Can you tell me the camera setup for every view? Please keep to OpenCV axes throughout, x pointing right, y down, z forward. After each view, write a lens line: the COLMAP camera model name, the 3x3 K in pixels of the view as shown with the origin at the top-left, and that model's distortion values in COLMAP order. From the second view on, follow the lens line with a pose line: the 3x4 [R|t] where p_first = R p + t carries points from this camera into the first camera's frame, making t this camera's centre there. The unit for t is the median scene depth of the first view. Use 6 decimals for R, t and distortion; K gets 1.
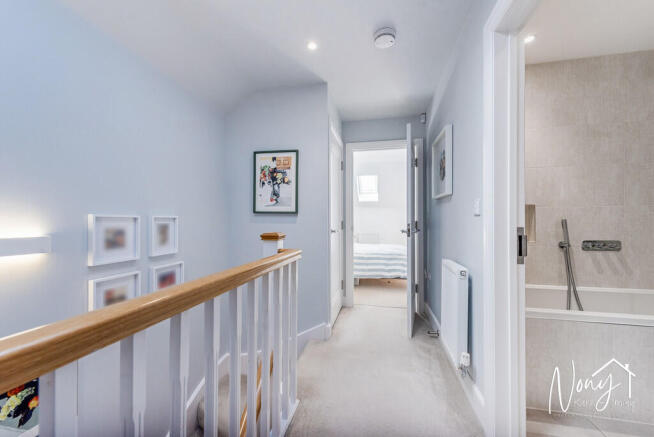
lens RADIAL K [[264.4, 0, 331.2], [0, 264.4, 214.9], [0, 0, 1]] dist [0.008718, -0.000356]
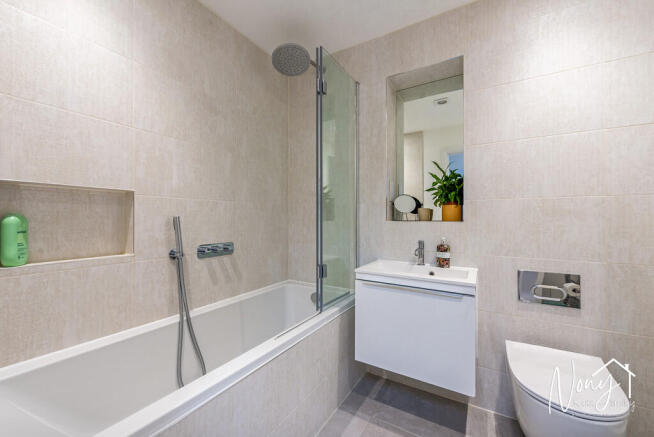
lens RADIAL K [[264.4, 0, 331.4], [0, 264.4, 217.3], [0, 0, 1]] dist [0.008718, -0.000356]
pose [[0.328689, 0.005042, 0.944425, 0.369580], [-0.012323, 0.999924, -0.001049, 0.014075], [-0.944358, -0.011293, 0.328726, 0.408744]]
